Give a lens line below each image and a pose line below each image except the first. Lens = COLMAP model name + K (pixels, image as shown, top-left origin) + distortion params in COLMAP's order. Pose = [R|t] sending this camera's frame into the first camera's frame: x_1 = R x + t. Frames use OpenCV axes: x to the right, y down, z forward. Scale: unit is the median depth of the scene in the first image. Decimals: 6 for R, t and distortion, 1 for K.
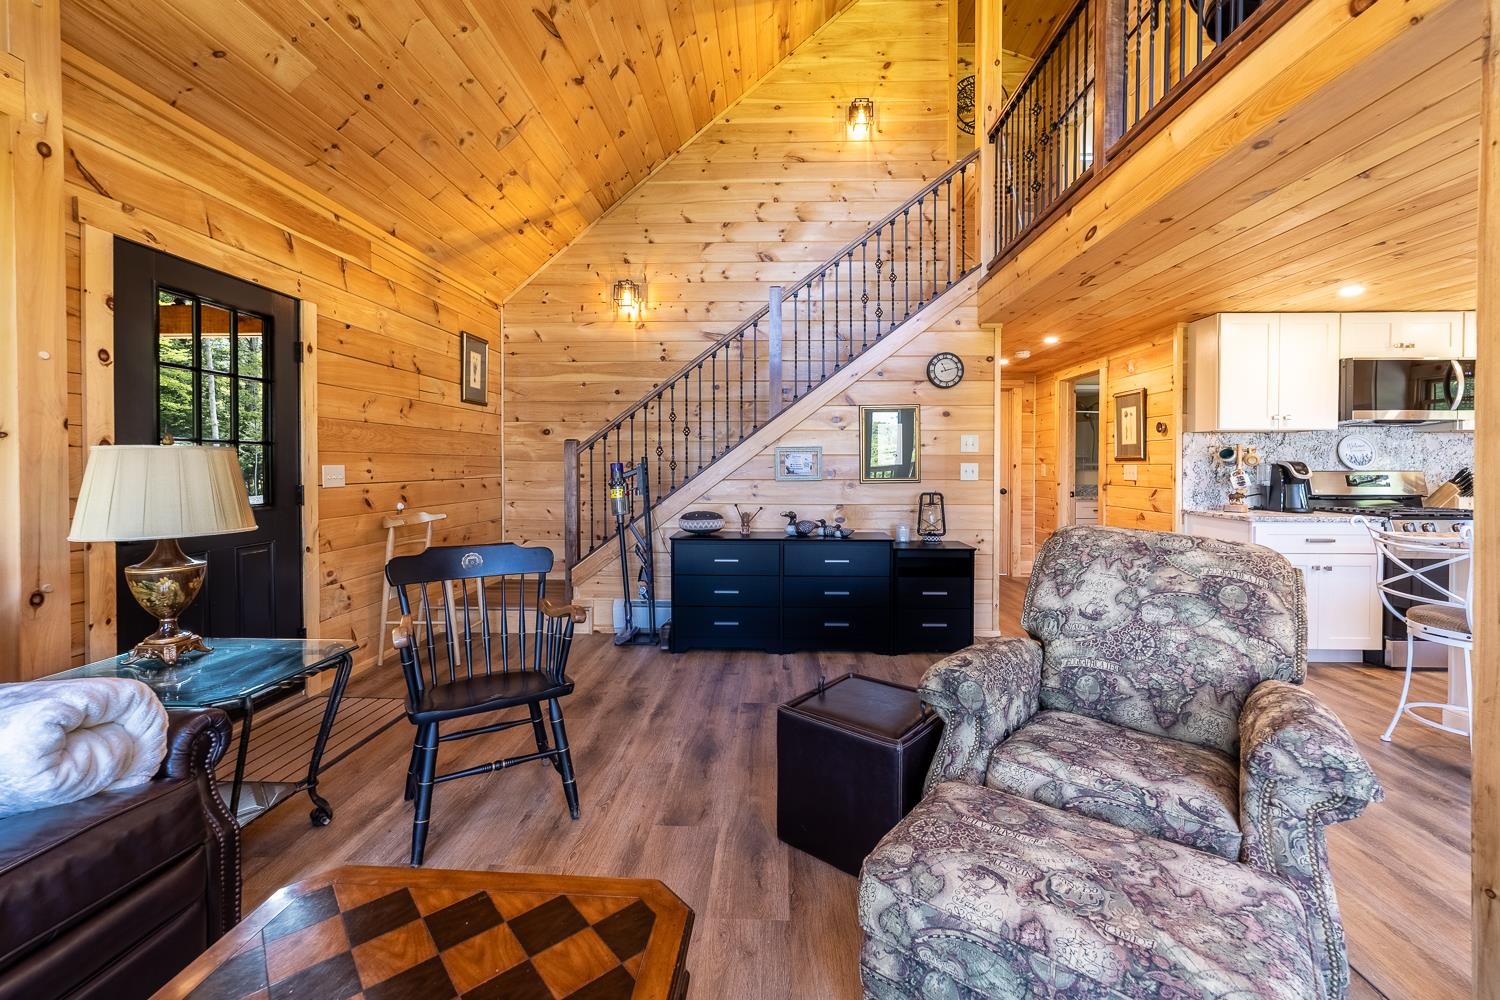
lens RADIAL K [[622.2, 0, 754.5], [0, 622.2, 469.7], [0, 0, 1]] dist [-0.006017, 0.004028]
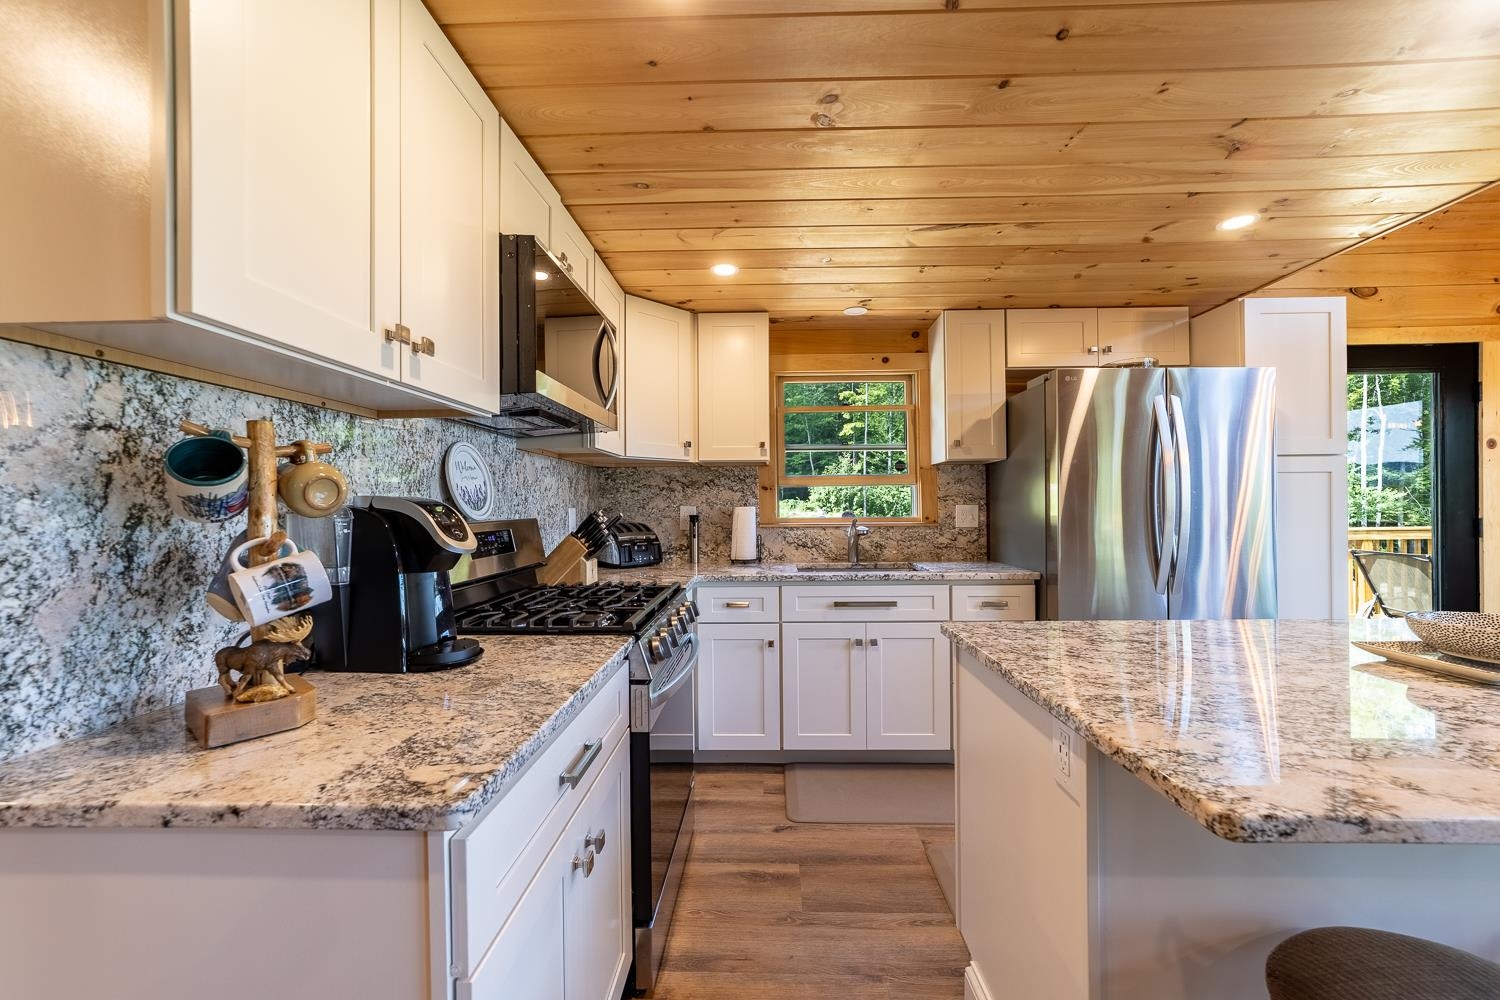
lens RADIAL K [[575.3, 0, 764.5], [0, 575.3, 504.8], [0, 0, 1]] dist [-0.003787, 0.001222]
pose [[-0.011310, -0.002496, 0.999933, 0.628501], [0.019484, 0.999806, 0.002716, -0.008771], [-0.999746, 0.019513, -0.011259, 0.905832]]
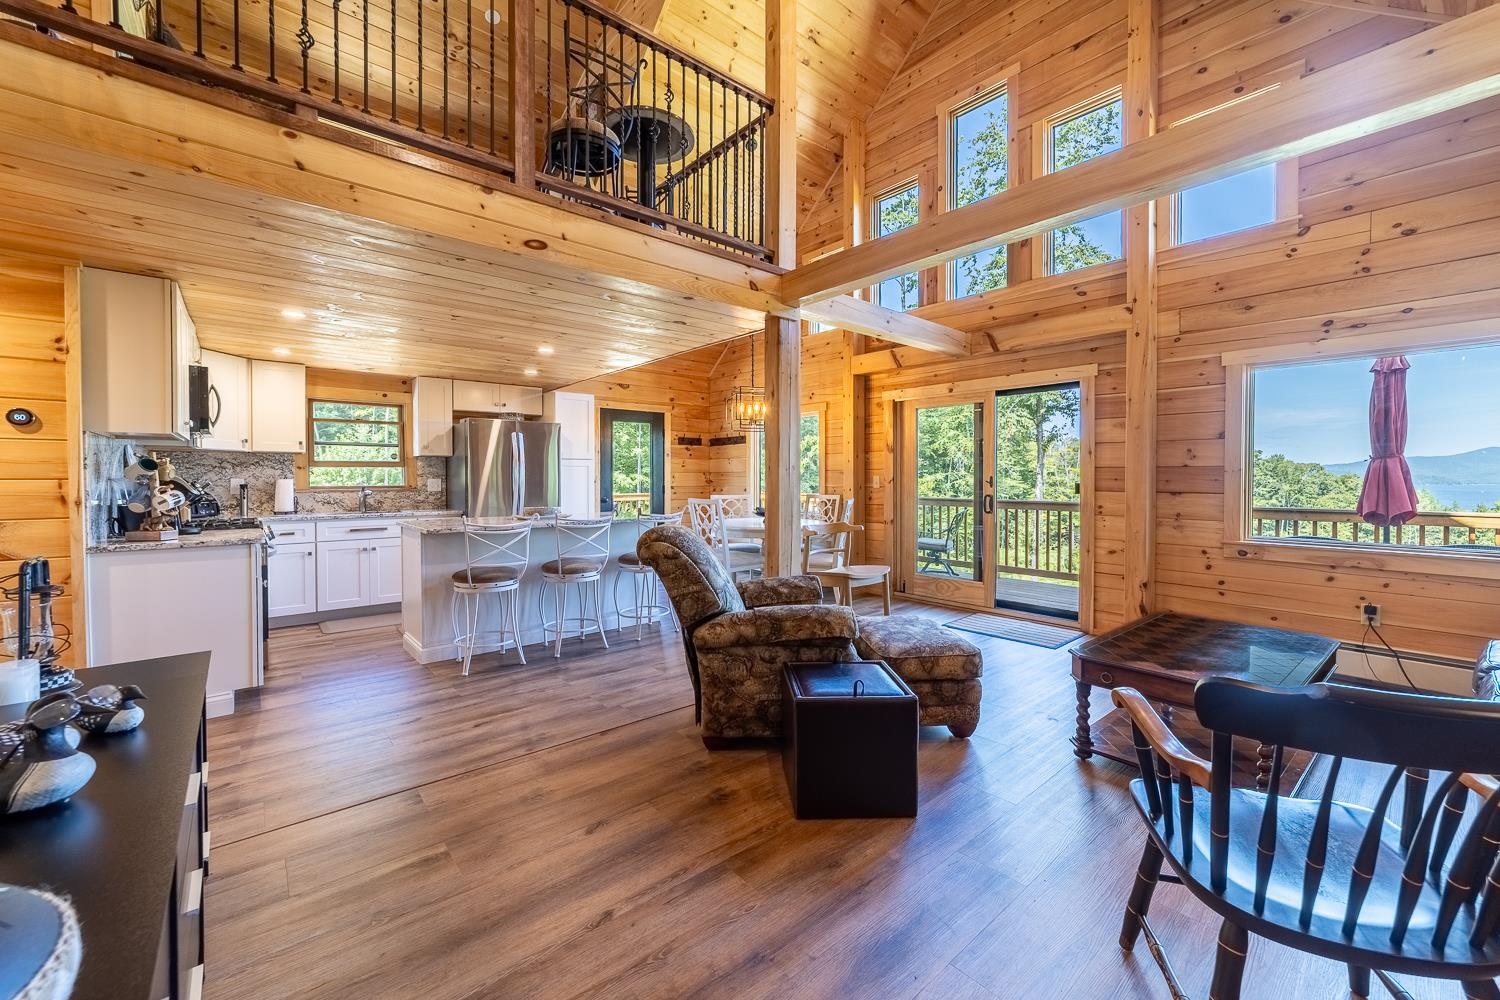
lens RADIAL K [[575.3, 0, 713.9], [0, 575.3, 482.6], [0, 0, 1]] dist [-0.003787, 0.001222]
pose [[-0.643686, -0.009516, 0.765231, -0.246745], [0.008948, 0.999761, 0.019959, -0.014171], [-0.765238, 0.019694, -0.643447, 1.026832]]
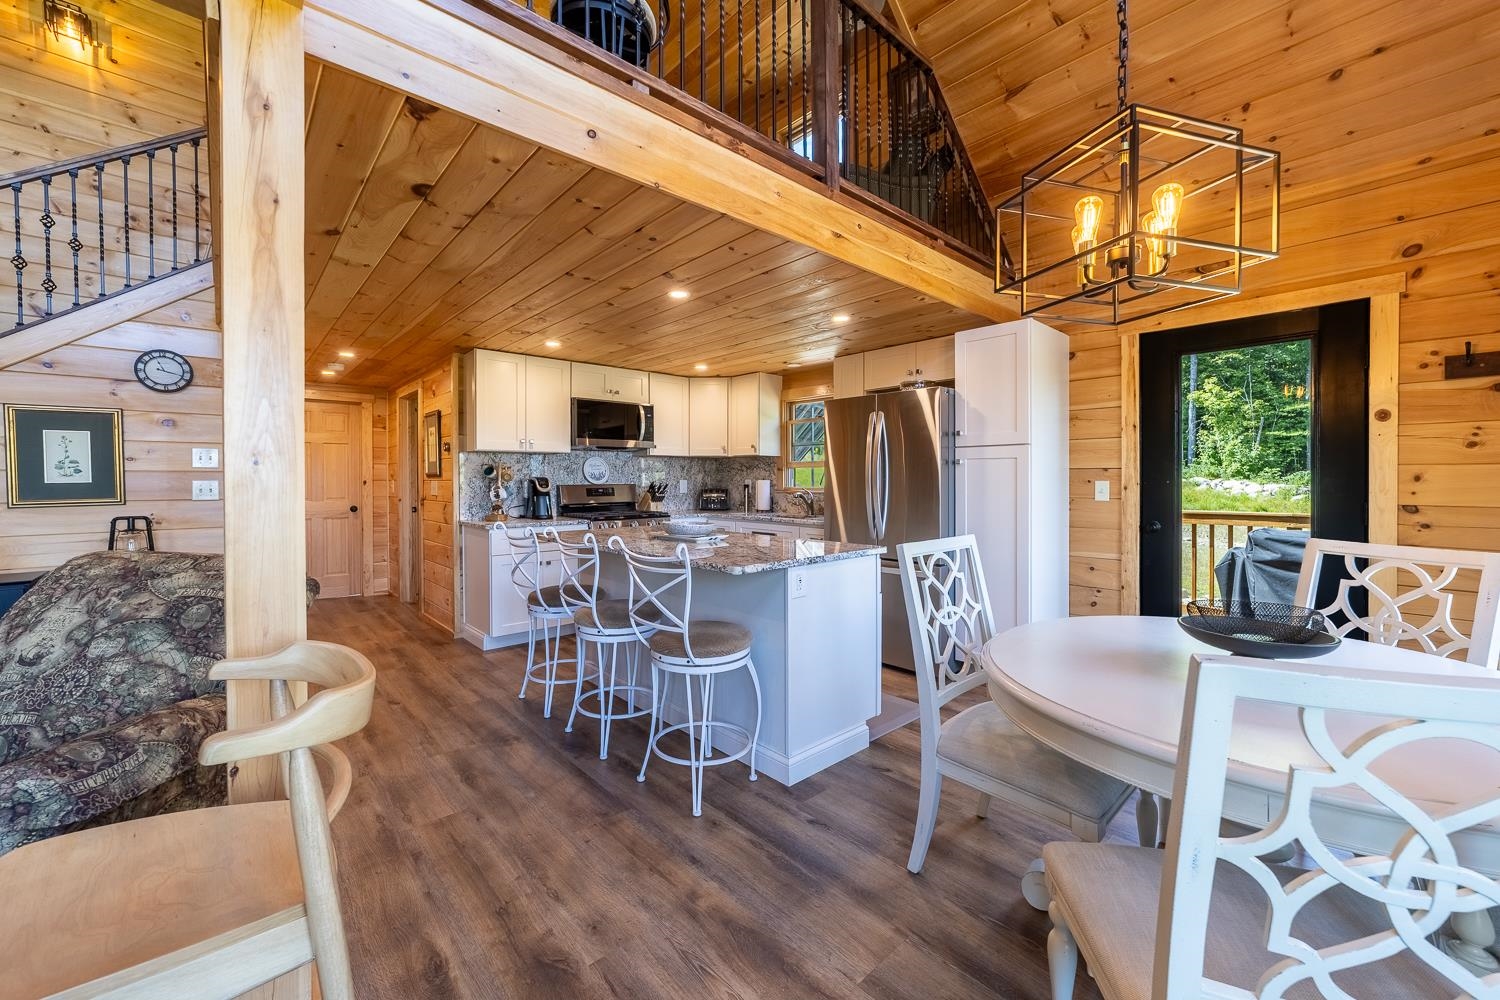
lens RADIAL K [[597.3, 0, 741.5], [0, 597.3, 482.9], [0, 0, 1]] dist [-0.009555, 0.004795]
pose [[0.723645, -0.008479, 0.690120, 0.372222], [0.010835, 0.999941, 0.000925, 0.000238], [-0.690087, 0.006808, 0.723694, -0.143876]]
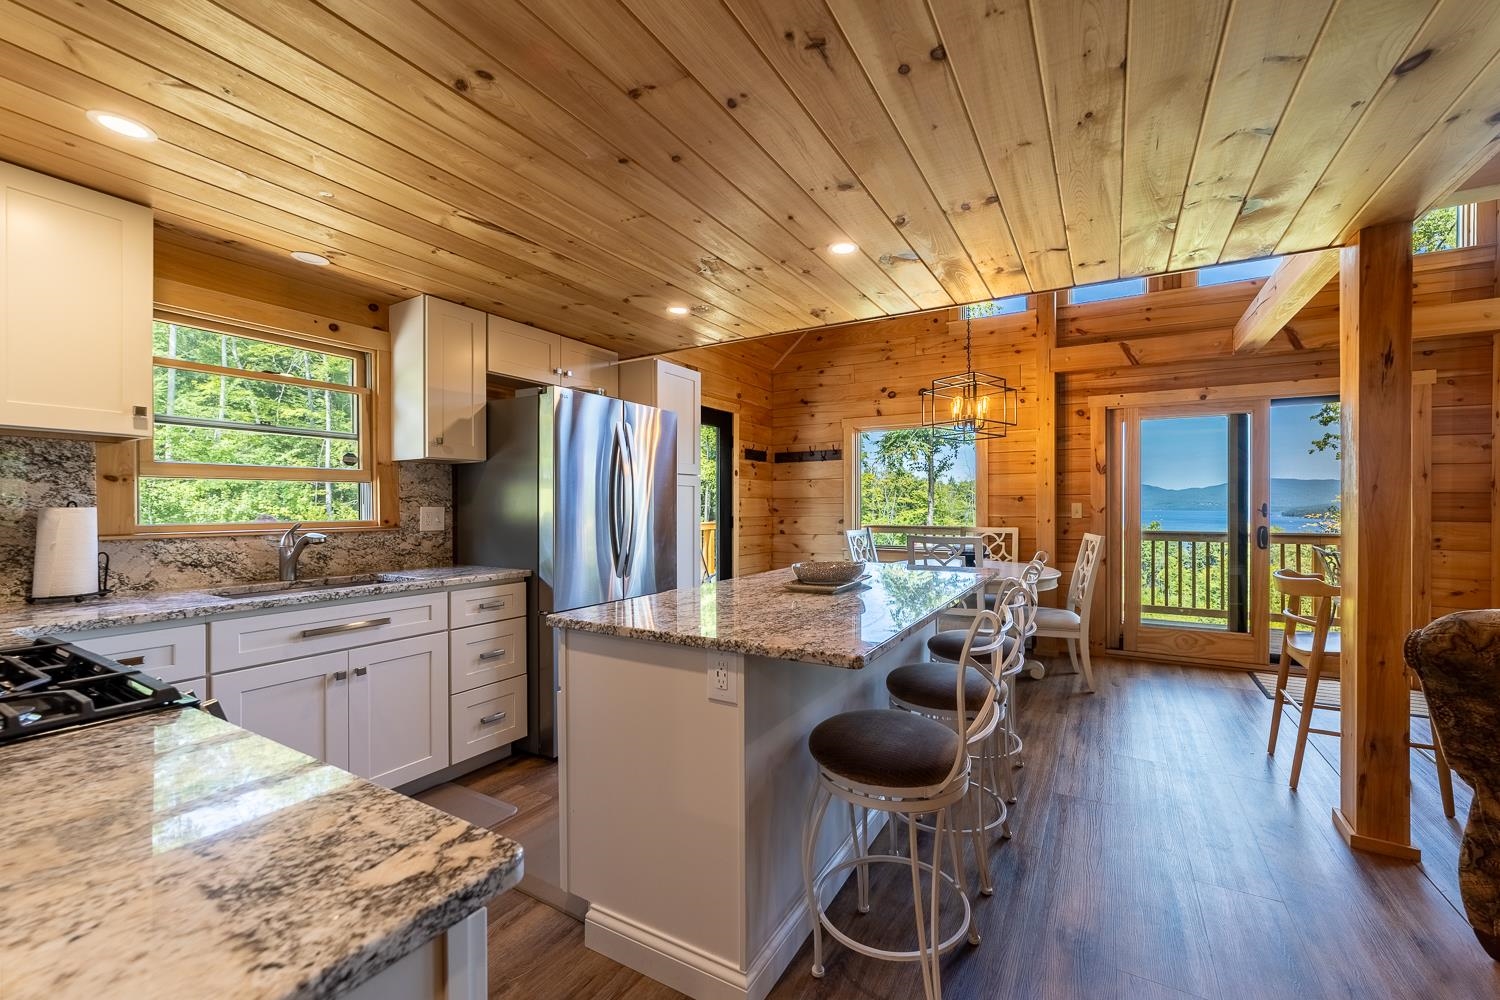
lens RADIAL K [[622.2, 0, 760.2], [0, 622.2, 503.0], [0, 0, 1]] dist [-0.006017, 0.004028]
pose [[-0.892471, 0.000341, 0.451104, 0.684688], [0.004109, 0.999964, 0.007374, -0.009828], [-0.451085, 0.008435, -0.892441, 1.148584]]
